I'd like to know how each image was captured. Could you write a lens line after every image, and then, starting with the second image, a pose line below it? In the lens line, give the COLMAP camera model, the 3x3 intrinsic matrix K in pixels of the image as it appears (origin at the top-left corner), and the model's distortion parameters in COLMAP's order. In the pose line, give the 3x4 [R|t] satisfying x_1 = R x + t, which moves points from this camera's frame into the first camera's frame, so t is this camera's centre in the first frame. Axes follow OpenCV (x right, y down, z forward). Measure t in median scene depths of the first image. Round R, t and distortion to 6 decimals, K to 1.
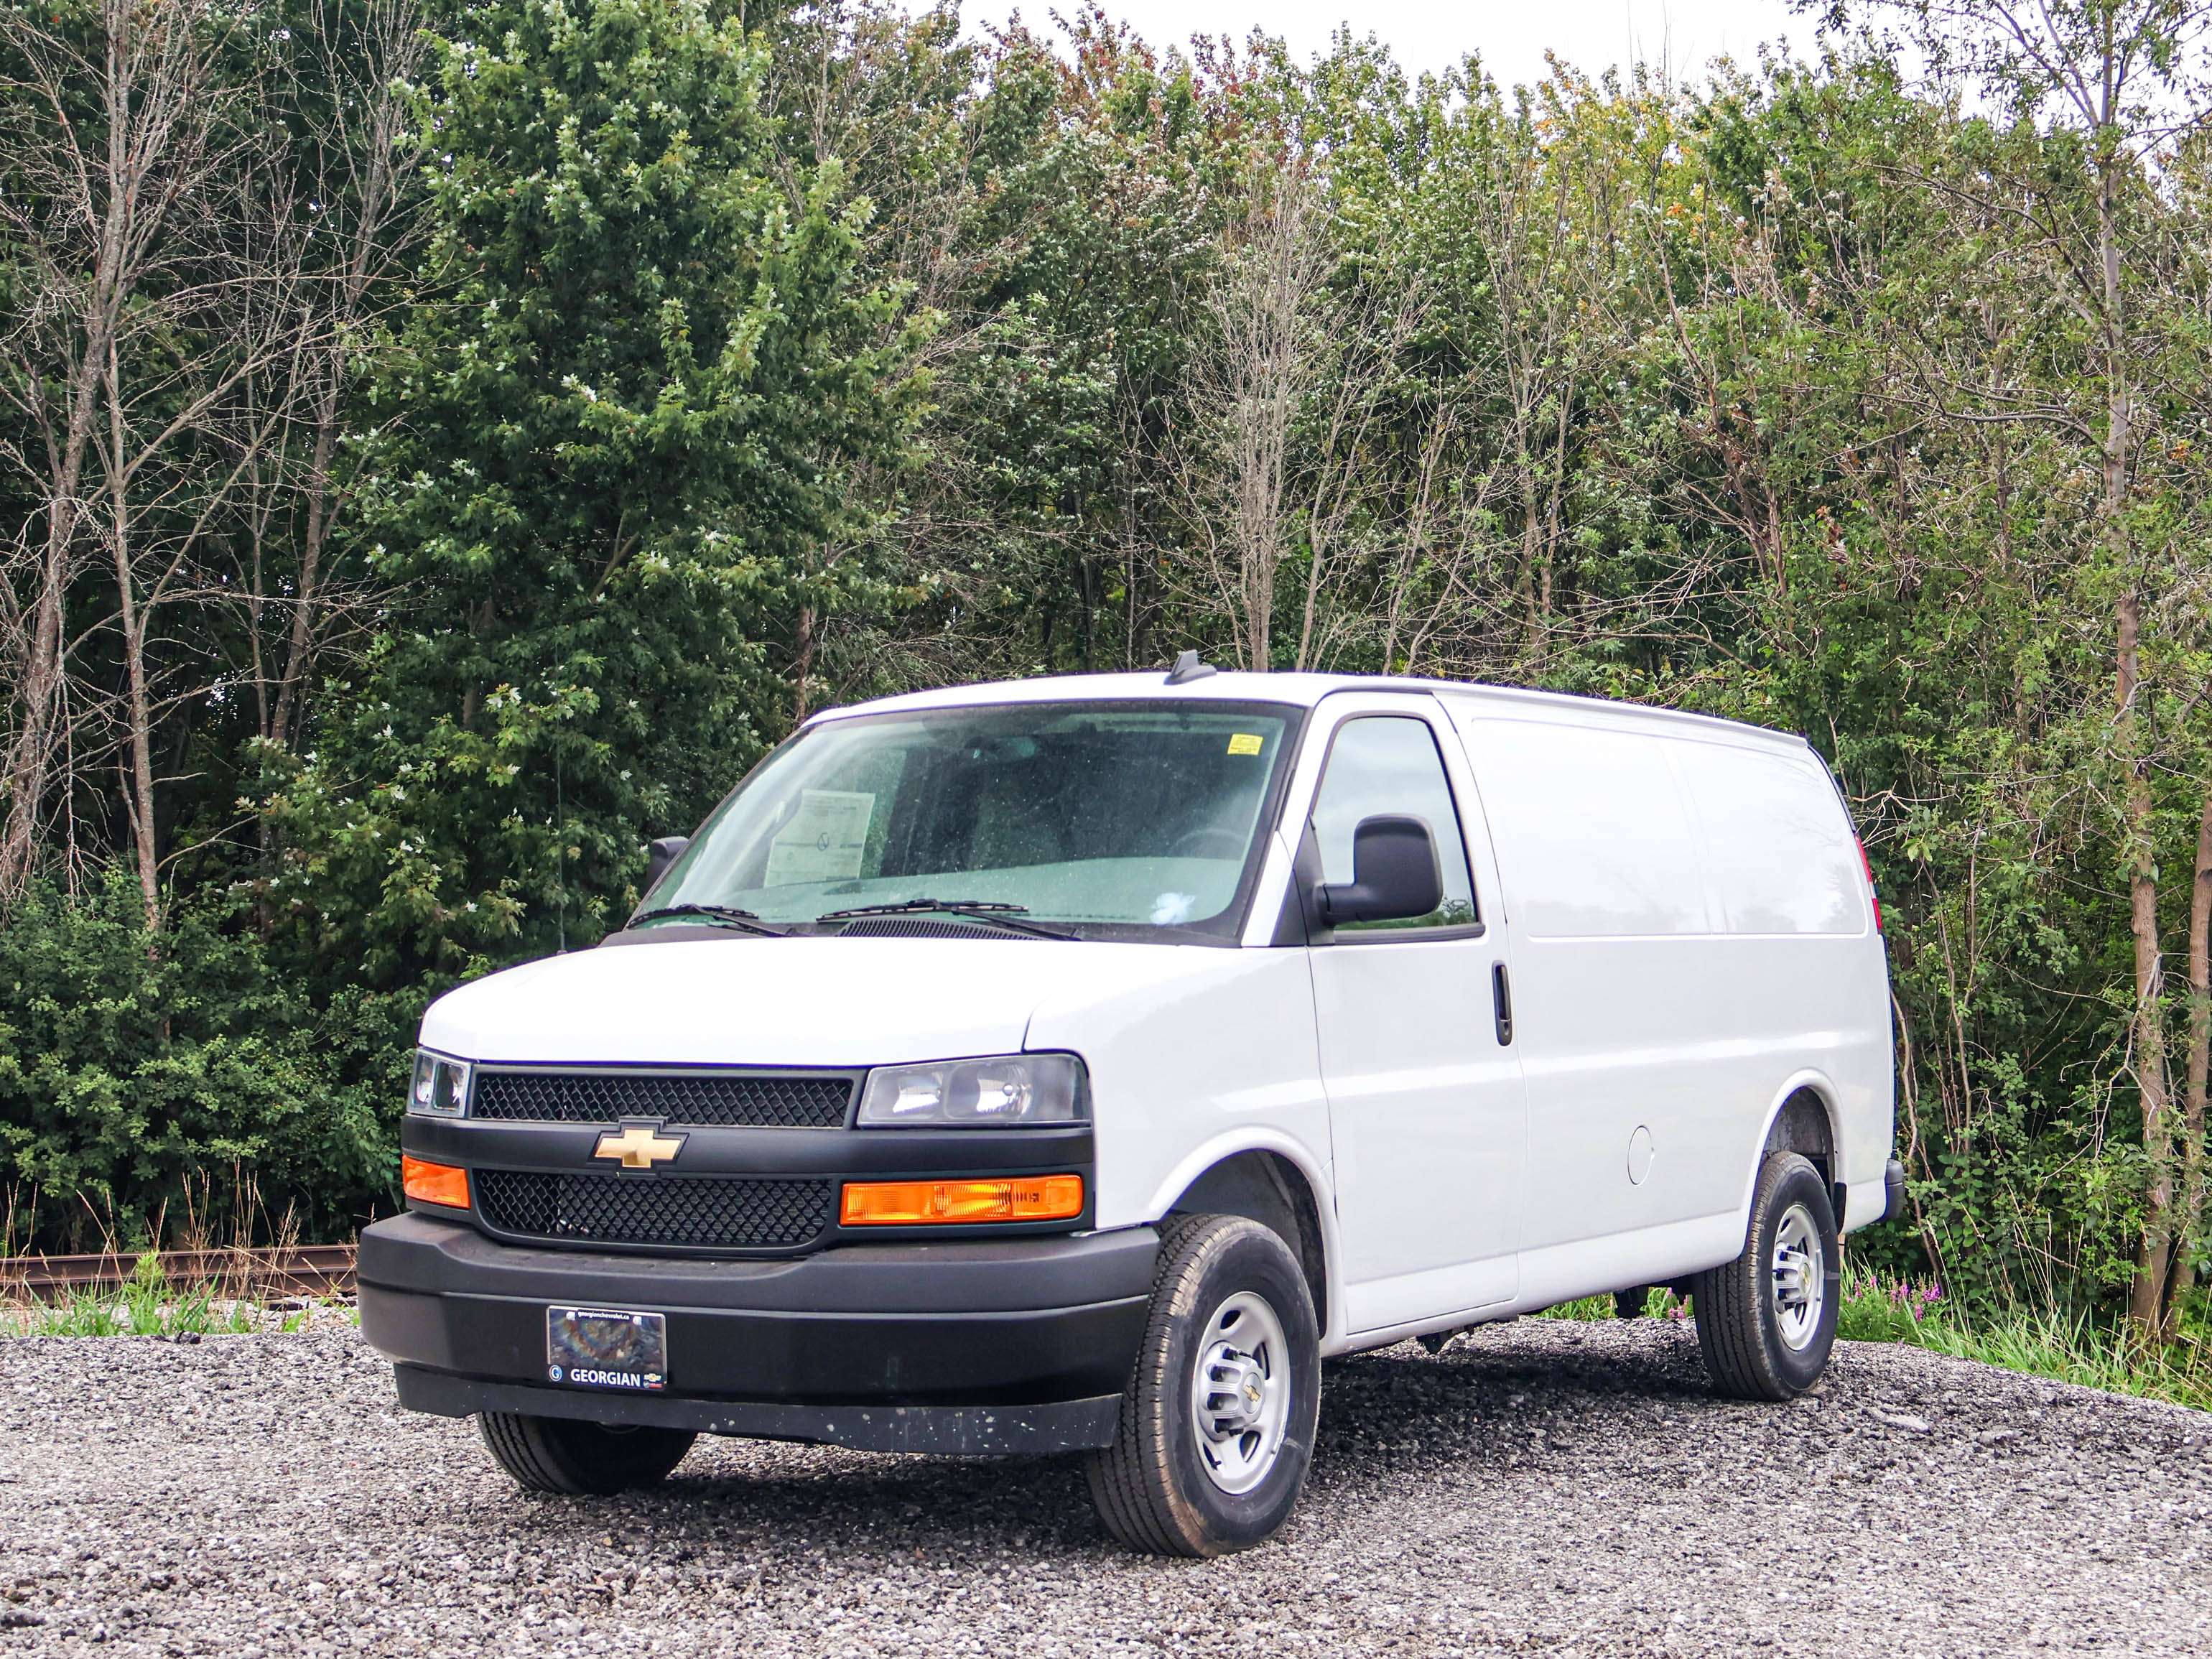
lens RADIAL K [[3446.2, 0, 1111.0], [0, 3446.2, 838.1], [0, 0, 1]] dist [0.172273, 0.000000]
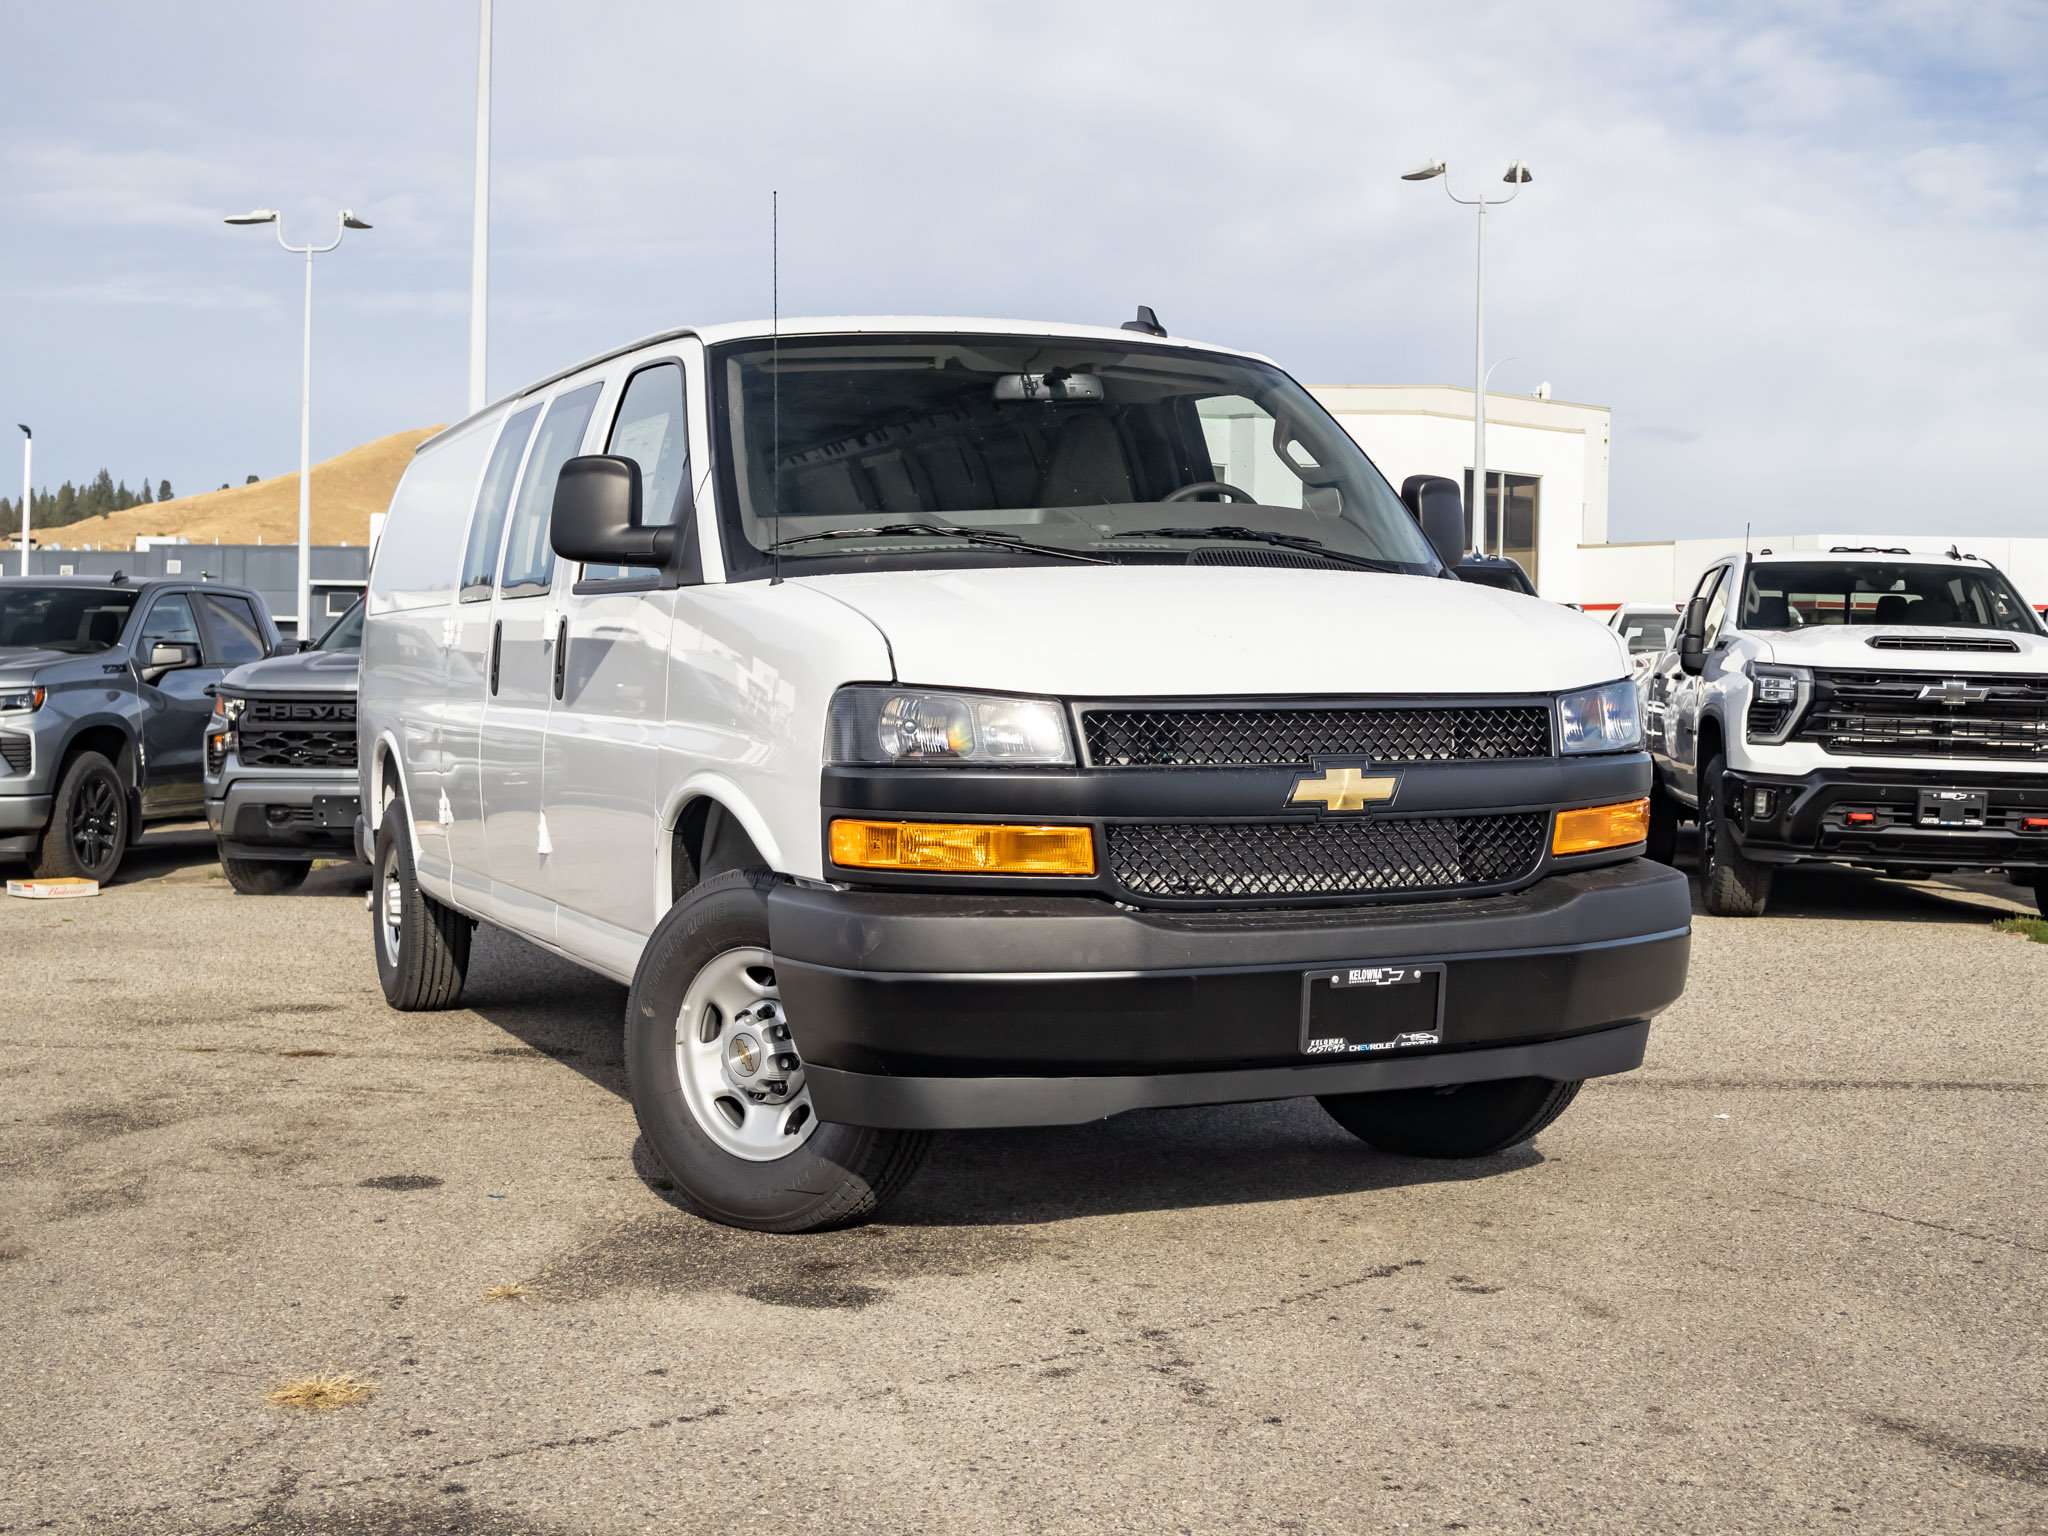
lens RADIAL K [[2483.9, 0, 973.0], [0, 2483.9, 719.0], [0, 0, 1]] dist [-0.024954, 0.000000]
pose [[0.587908, -0.016368, 0.808762, -0.698351], [-0.023542, 0.999026, 0.037332, 0.049309], [-0.808585, -0.040987, 0.586950, 0.693758]]
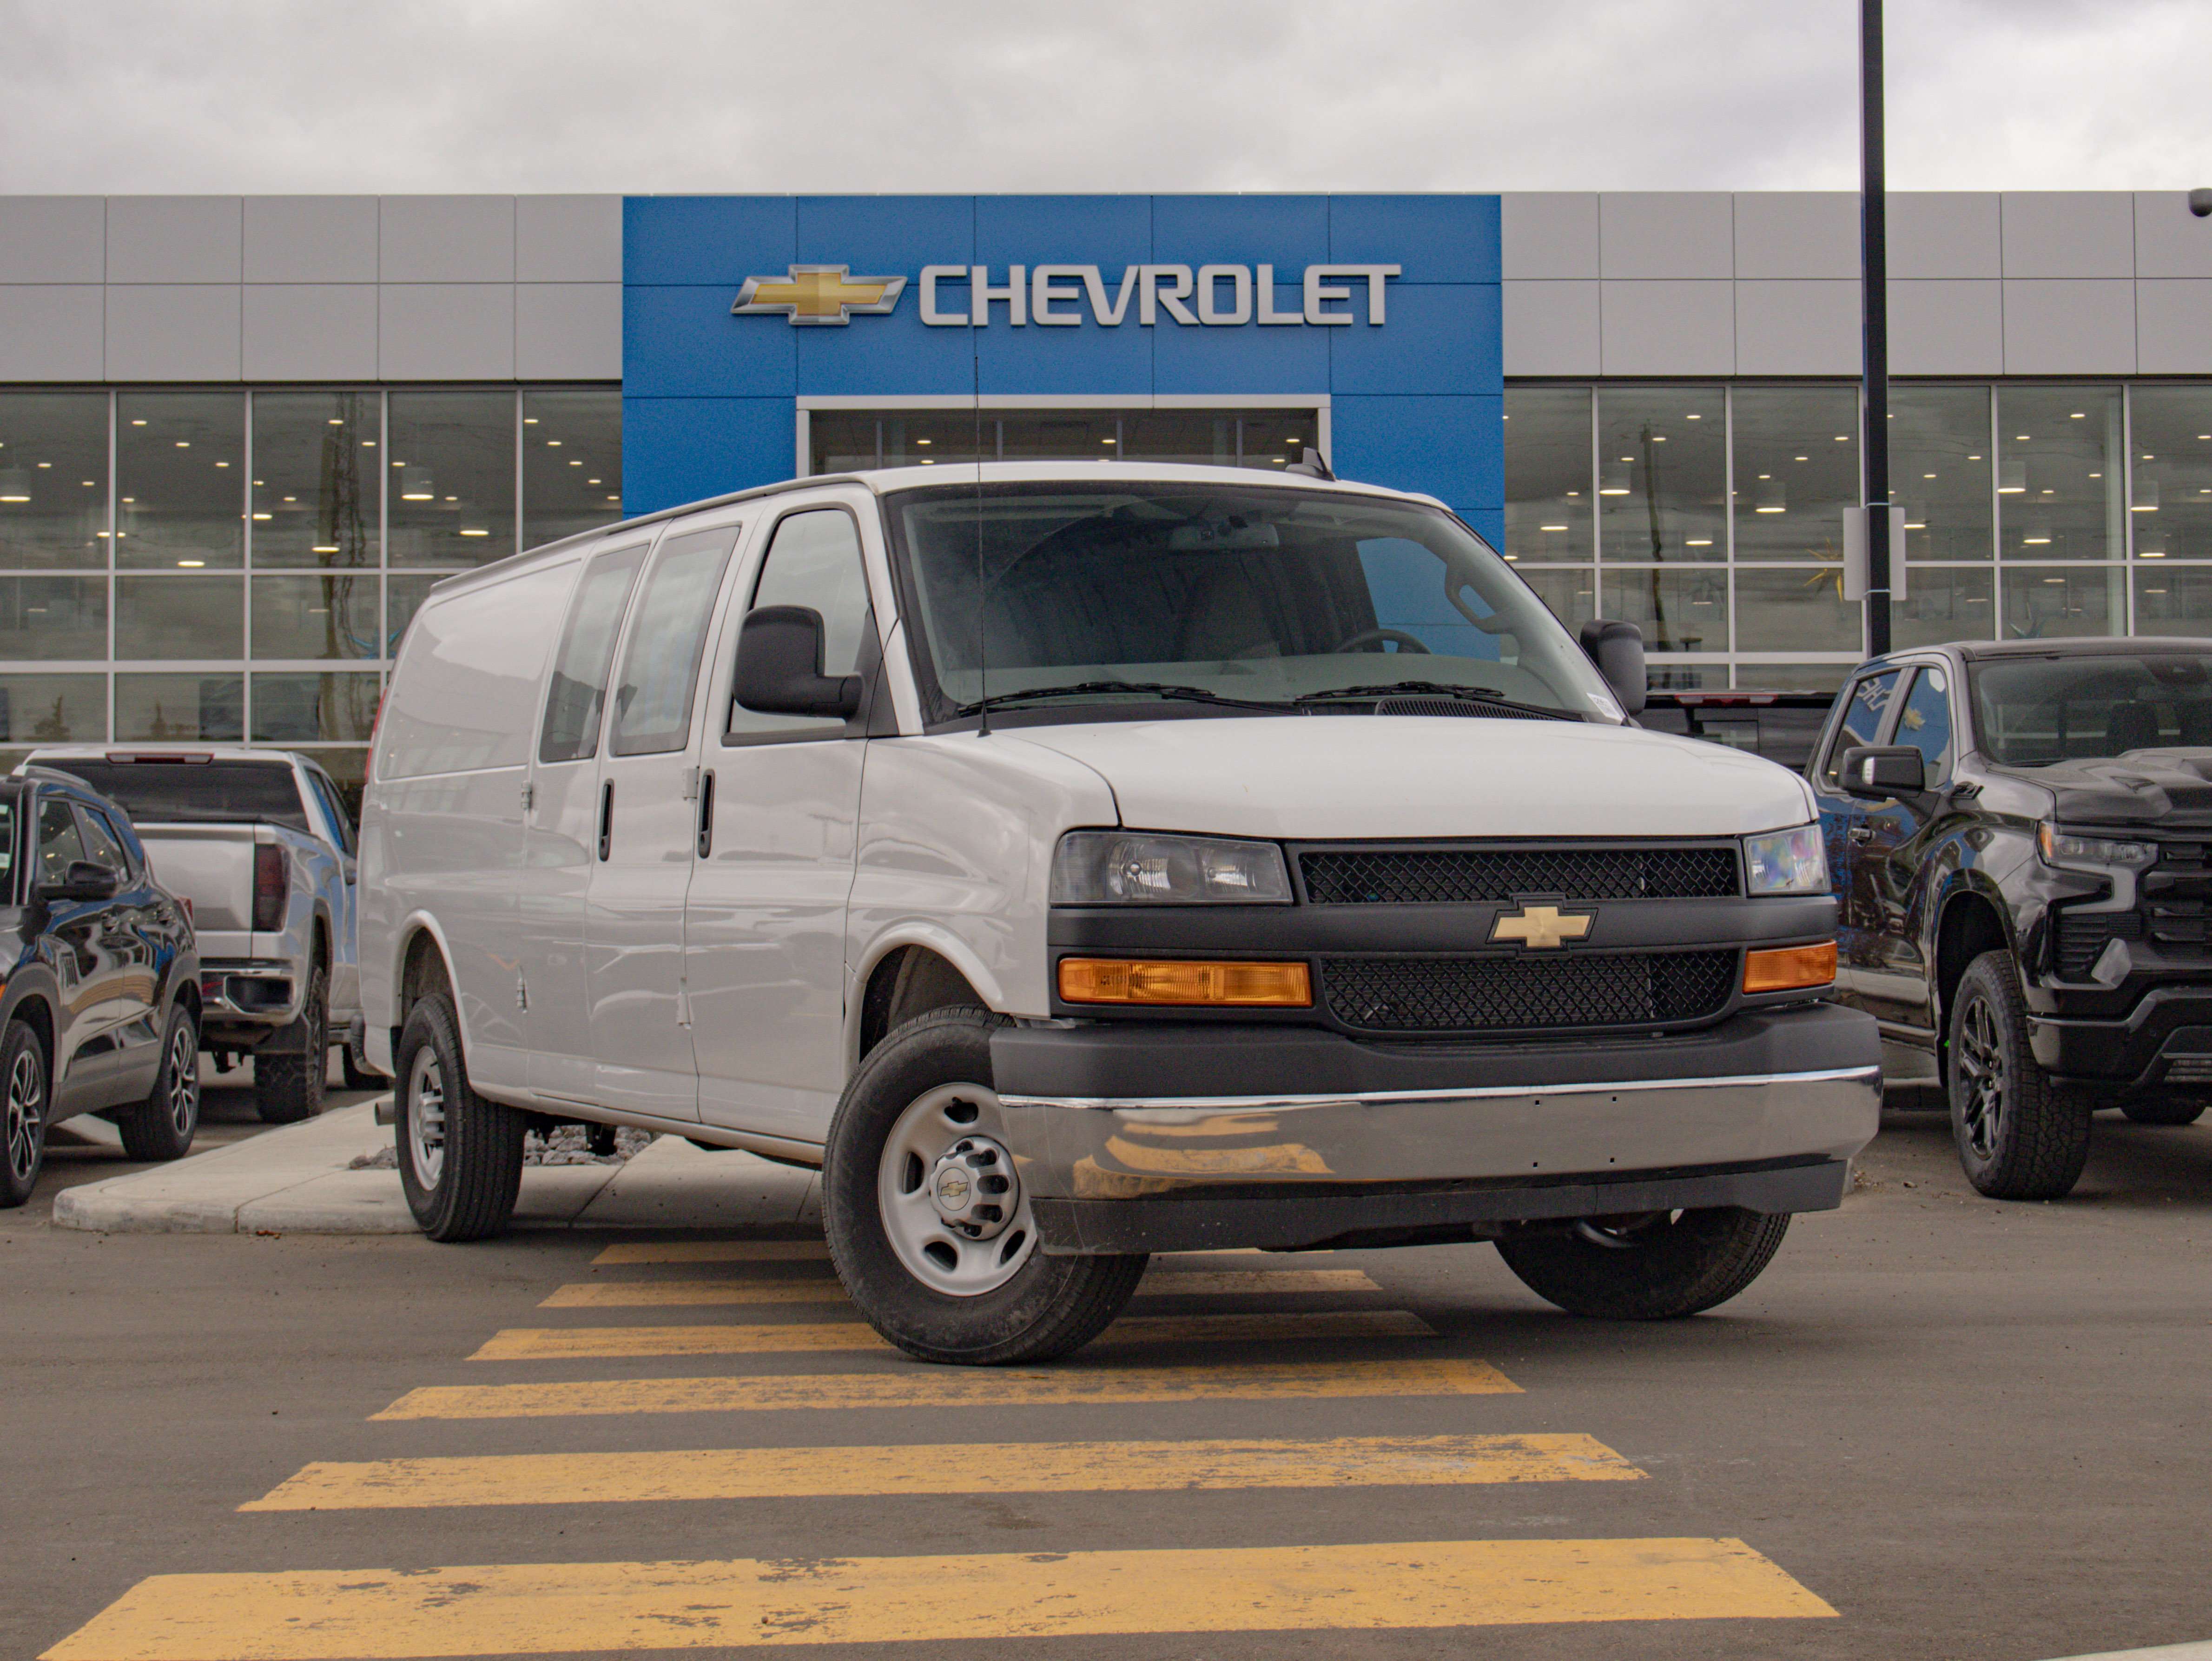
lens RADIAL K [[3446.4, 0, 1103.4], [0, 3446.4, 831.8], [0, 0, 1]] dist [0.172273, 0.000000]
pose [[0.548657, 0.004822, 0.836033, -0.970645], [-0.016407, 0.999853, 0.005001, 0.060504], [-0.835886, -0.016461, 0.548656, 0.578267]]
